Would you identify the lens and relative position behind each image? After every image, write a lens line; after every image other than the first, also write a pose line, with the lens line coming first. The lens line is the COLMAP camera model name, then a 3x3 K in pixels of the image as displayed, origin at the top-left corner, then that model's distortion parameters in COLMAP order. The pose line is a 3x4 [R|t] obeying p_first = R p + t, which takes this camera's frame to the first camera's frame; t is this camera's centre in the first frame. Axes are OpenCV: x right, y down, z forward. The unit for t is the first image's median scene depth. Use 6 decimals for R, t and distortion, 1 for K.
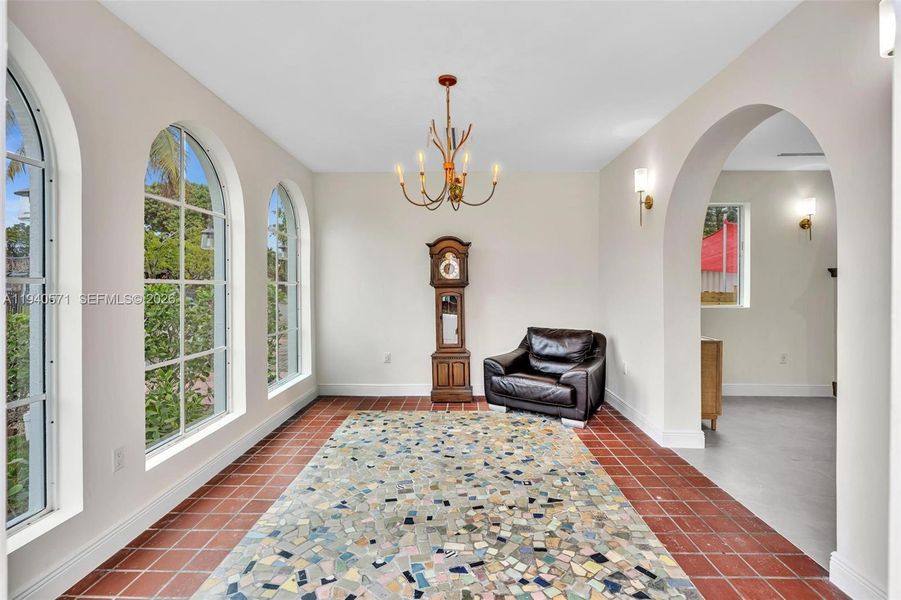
lens RADIAL K [[421.9, 0, 448.4], [0, 421.9, 291.0], [0, 0, 1]] dist [-0.001322, -0.000064]
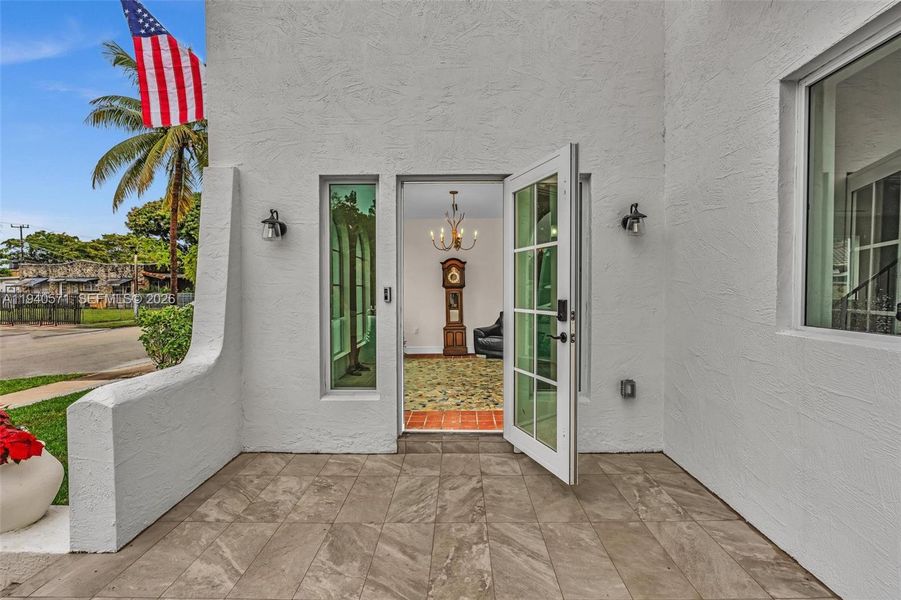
lens RADIAL K [[421.9, 0, 448.4], [0, 421.9, 291.0], [0, 0, 1]] dist [-0.001322, -0.000064]
pose [[0.999991, -0.001510, -0.003856, -0.014136], [0.001469, 0.999945, -0.010408, 0.022757], [0.003872, 0.010402, 0.999938, -0.775493]]
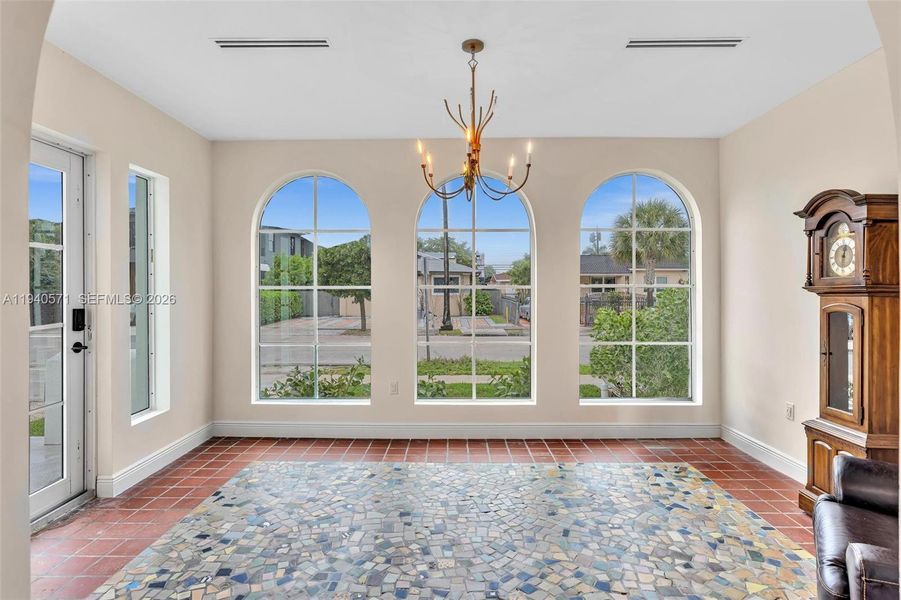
lens RADIAL K [[471.2, 0, 449.7], [0, 471.2, 284.8], [0, 0, 1]] dist [0.001793, 0.001093]
pose [[0.018159, -0.006633, -0.999813, 0.603751], [-0.011807, 0.999907, -0.006848, -0.011052], [0.999765, 0.011929, 0.018079, 0.601332]]
